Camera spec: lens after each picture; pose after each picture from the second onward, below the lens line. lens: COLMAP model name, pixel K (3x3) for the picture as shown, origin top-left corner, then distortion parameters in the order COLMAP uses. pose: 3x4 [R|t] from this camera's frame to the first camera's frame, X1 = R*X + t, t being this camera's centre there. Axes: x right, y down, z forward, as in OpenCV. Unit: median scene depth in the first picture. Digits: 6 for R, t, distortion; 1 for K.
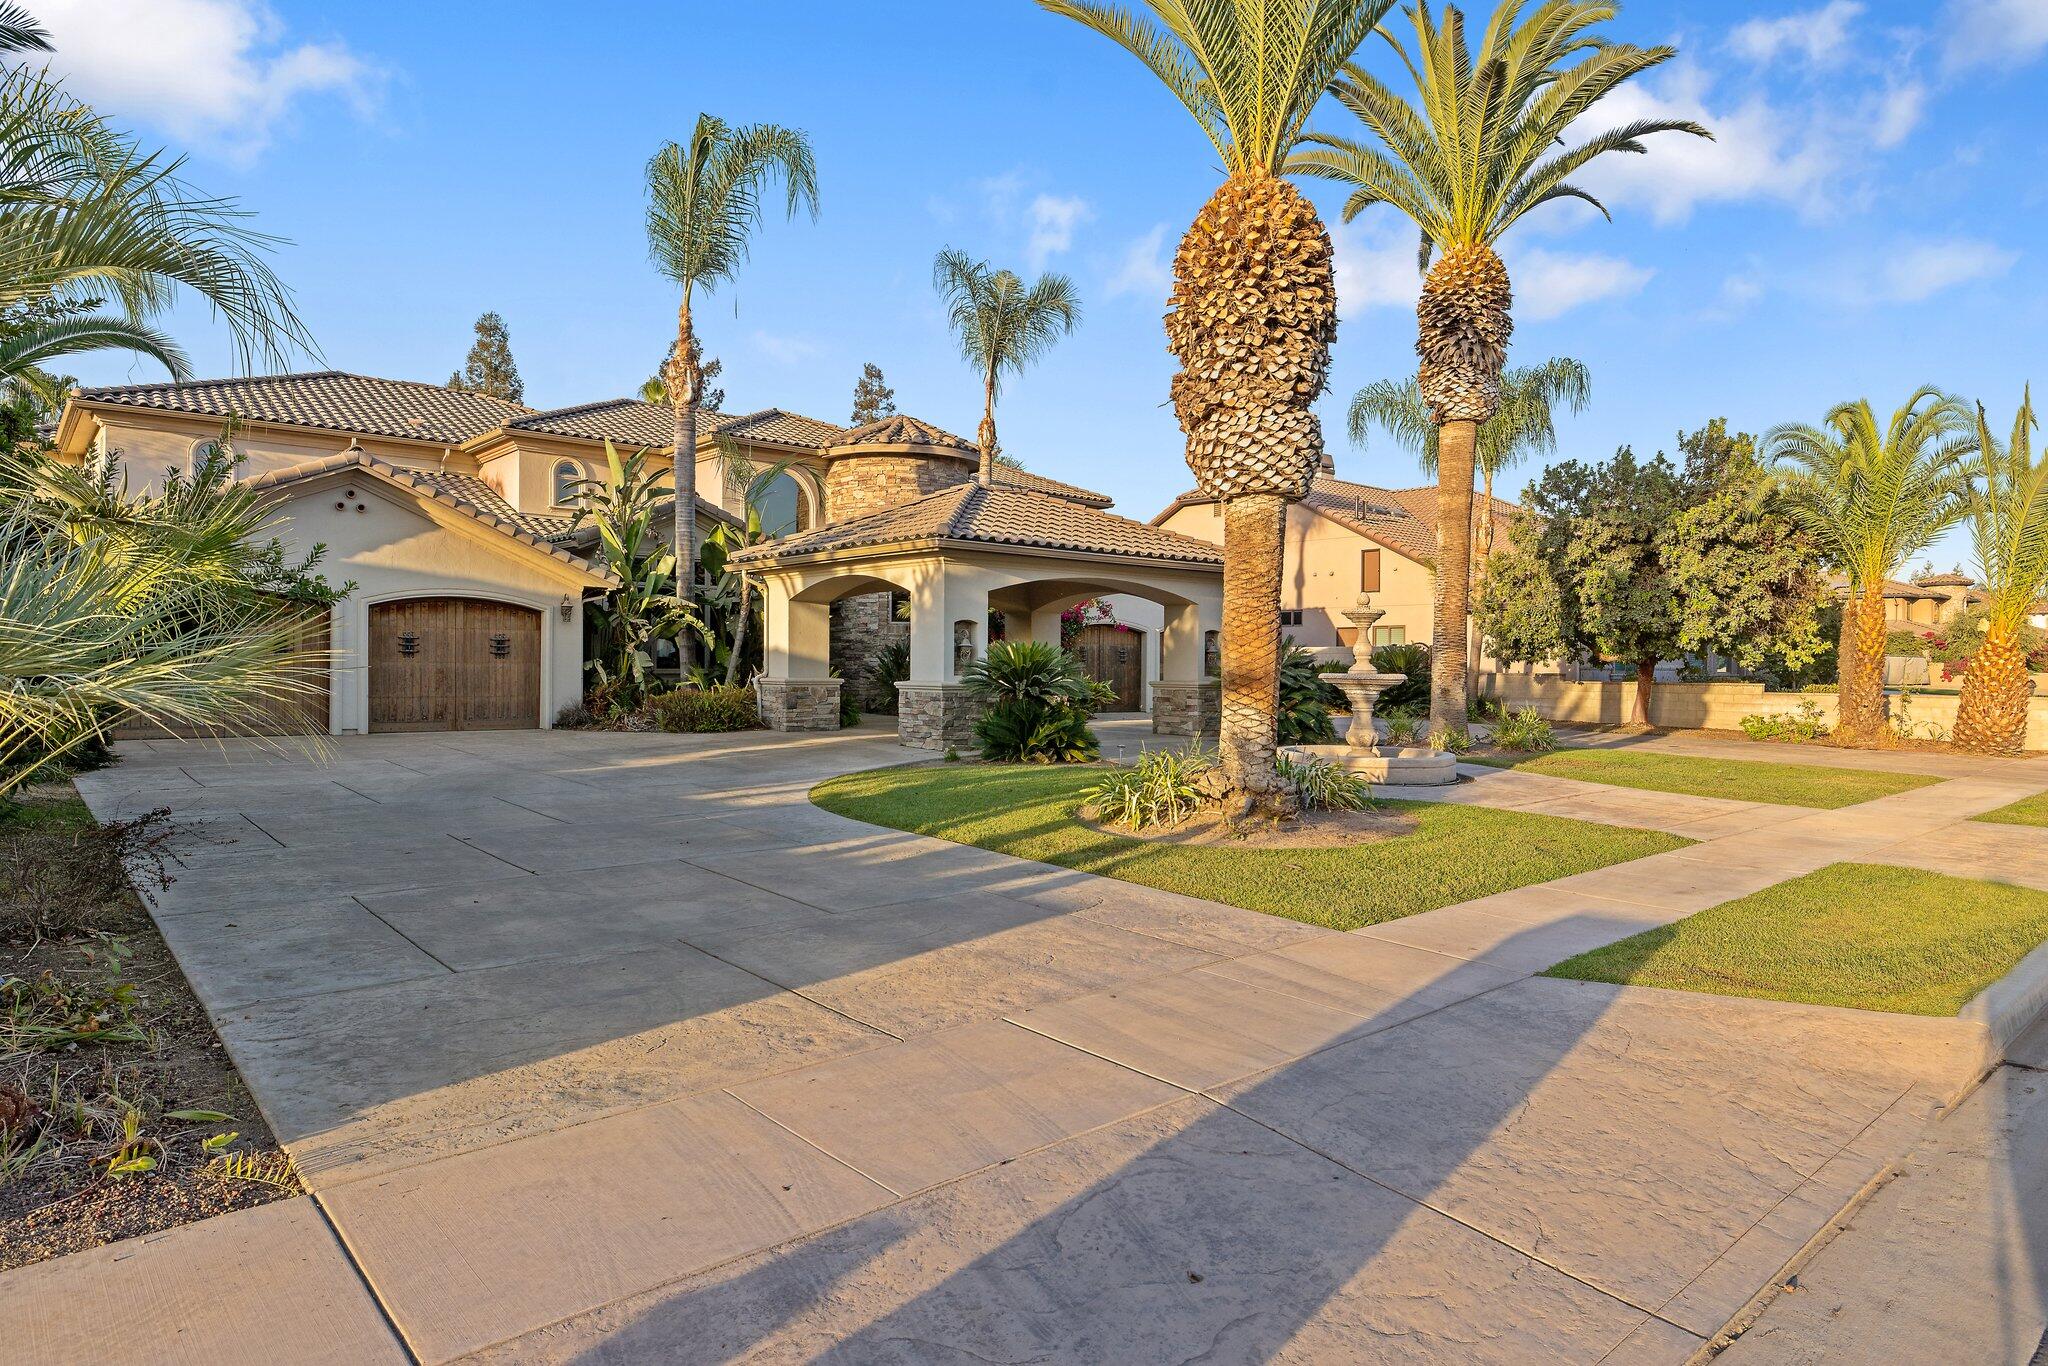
lens RADIAL K [[1206.7, 0, 1028.1], [0, 1206.7, 682.3], [0, 0, 1]] dist [-0.006514, -0.000749]
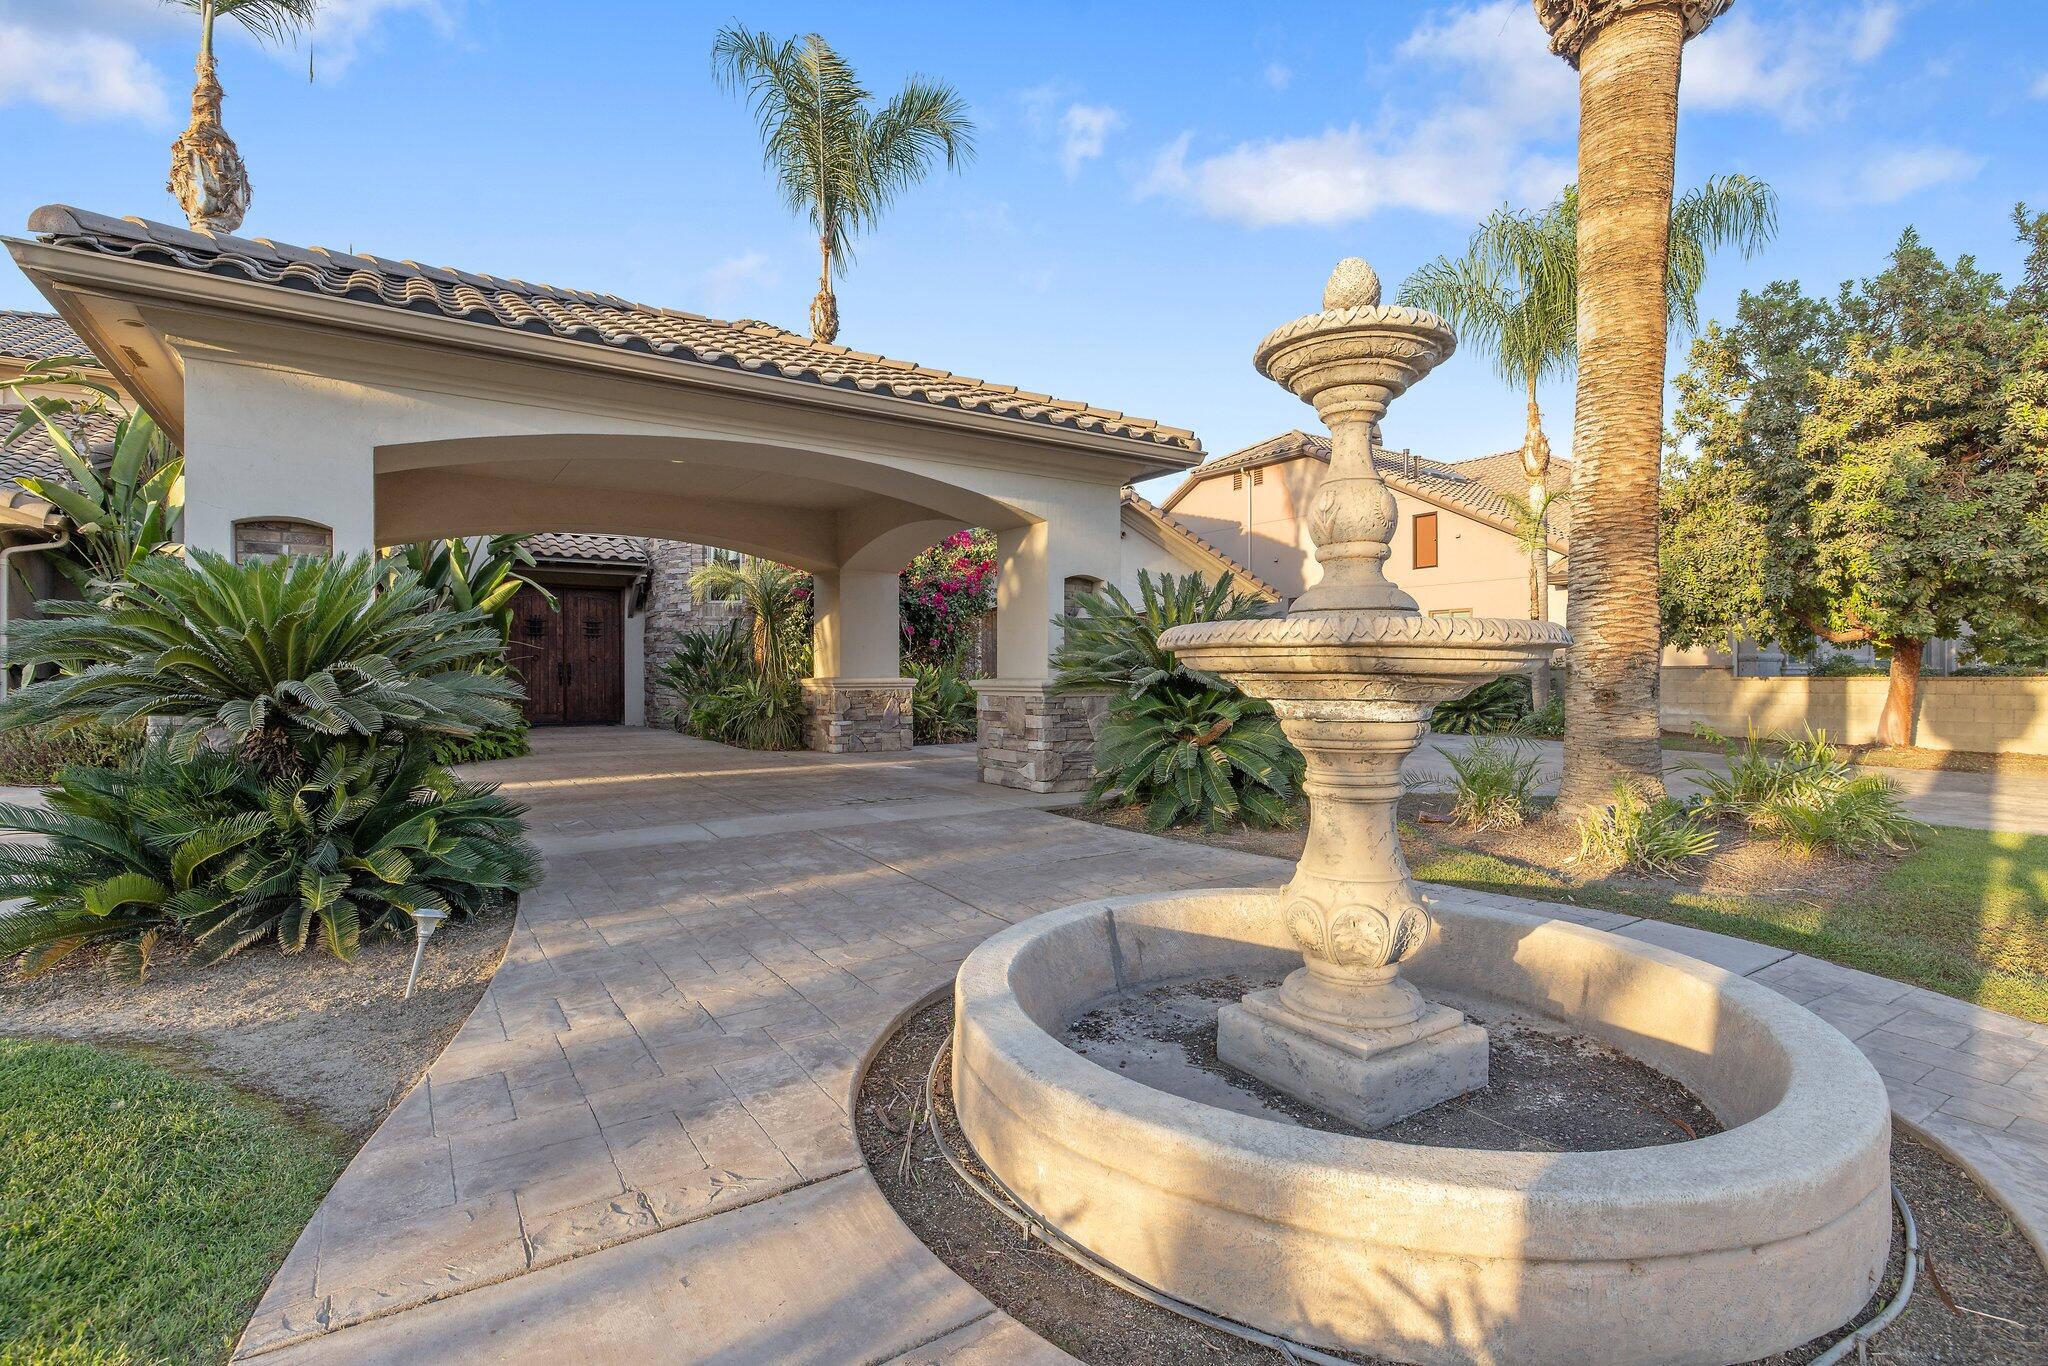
lens RADIAL K [[967.7, 0, 1020.9], [0, 967.7, 673.8], [0, 0, 1]] dist [-0.002577, 0.001512]
pose [[0.992208, -0.010649, -0.124137, 0.150743], [0.008877, 0.999851, -0.014818, 0.002599], [0.124277, 0.013600, 0.992154, 0.516647]]
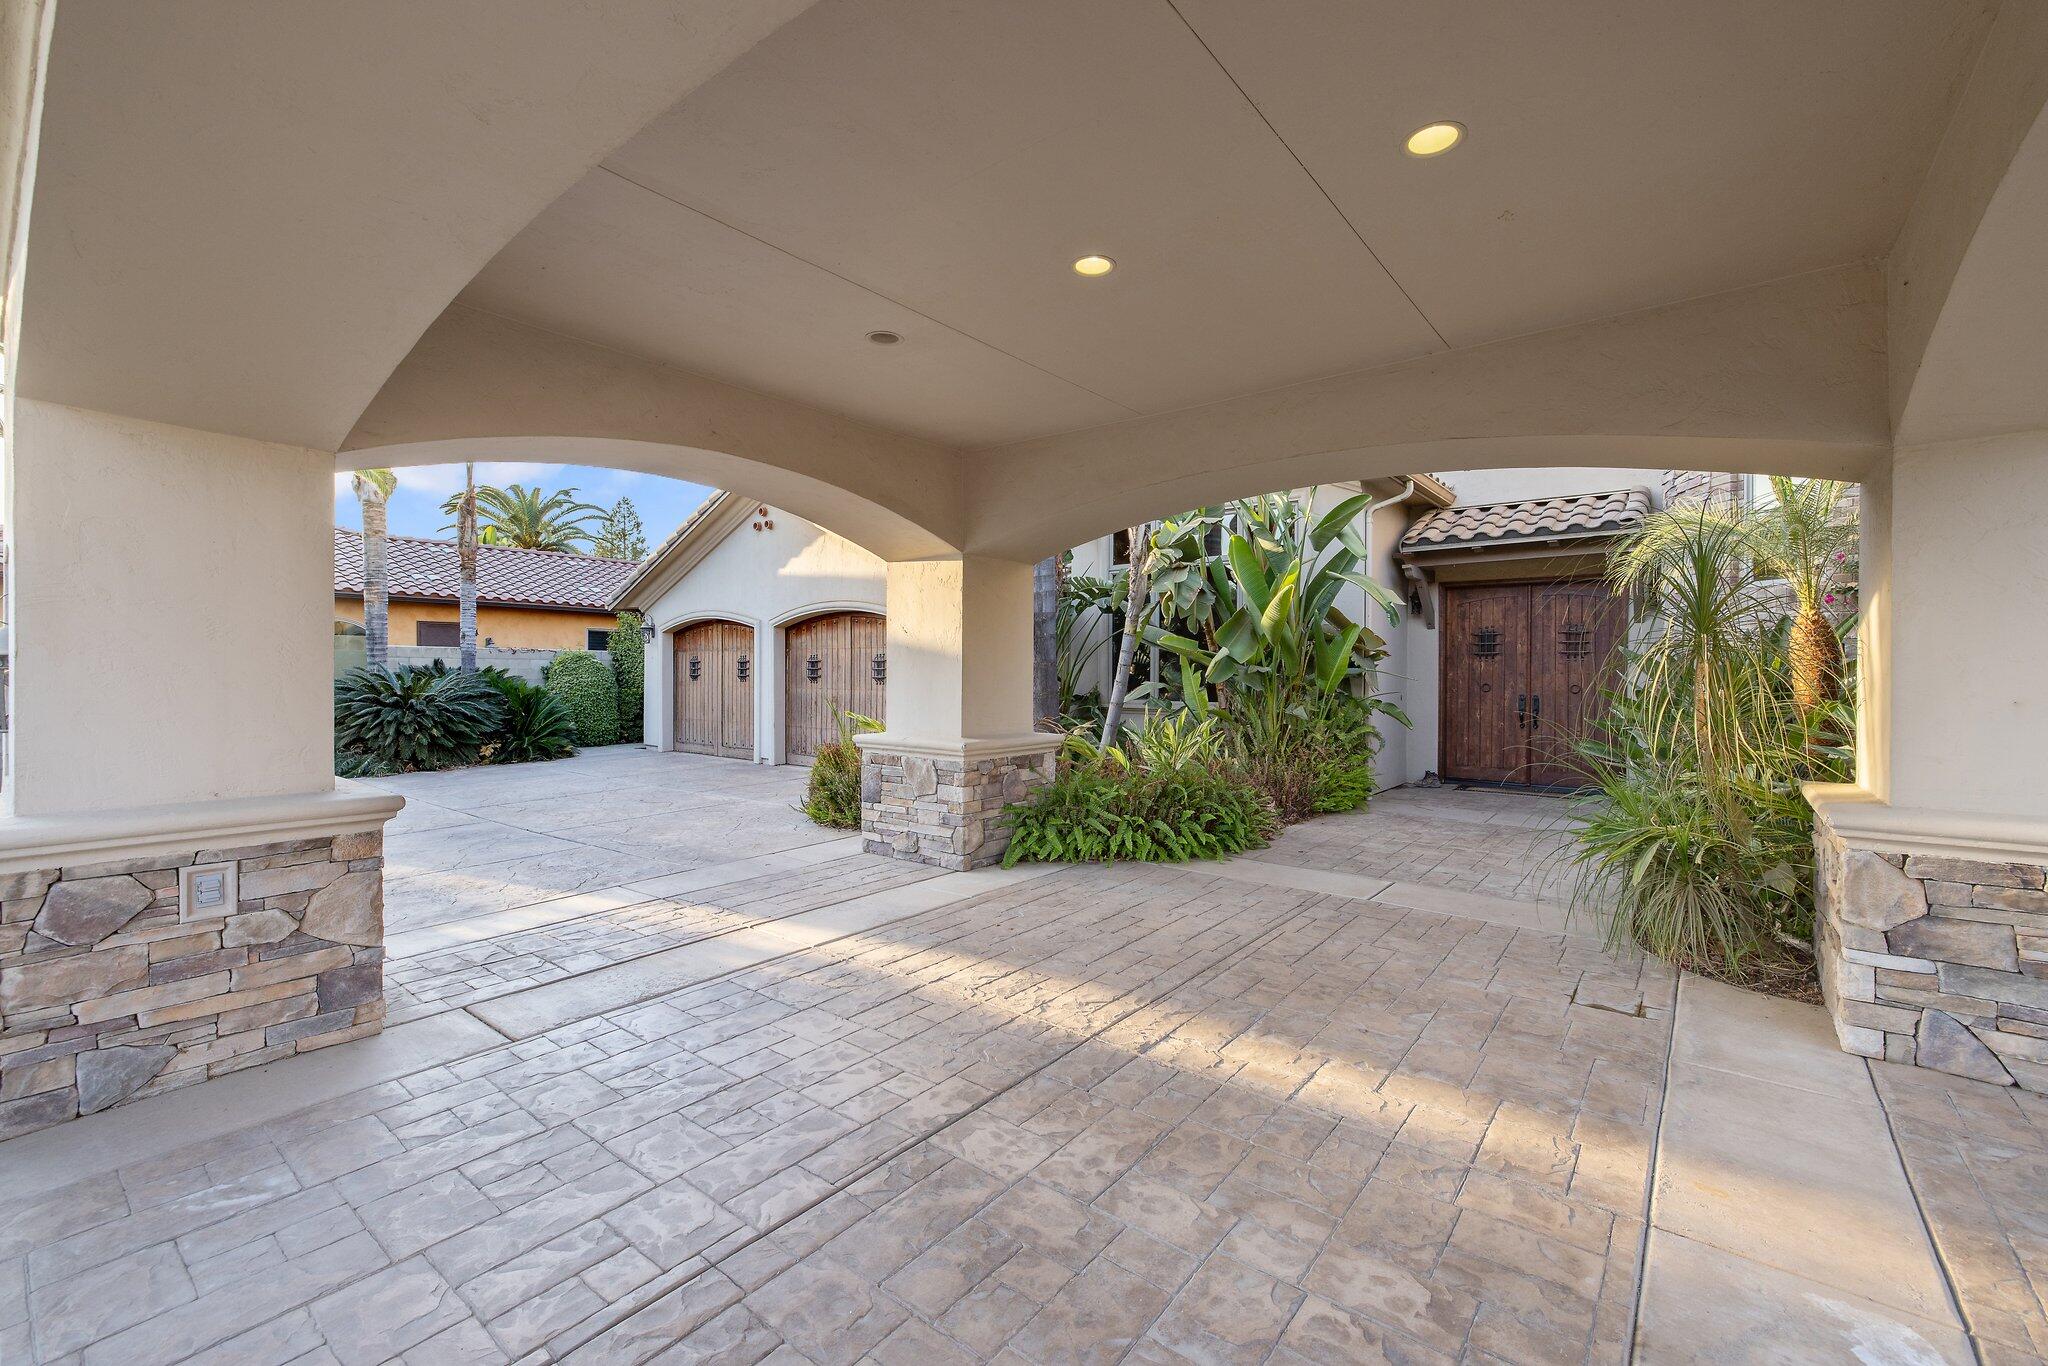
lens RADIAL K [[855.6, 0, 1019.0], [0, 855.6, 675.9], [0, 0, 1]] dist [0.003452, 0.000693]
pose [[0.171649, -0.002640, -0.985155, 0.105796], [-0.018053, 0.999820, -0.005825, -0.019906], [0.984993, 0.018785, 0.171570, 0.837363]]
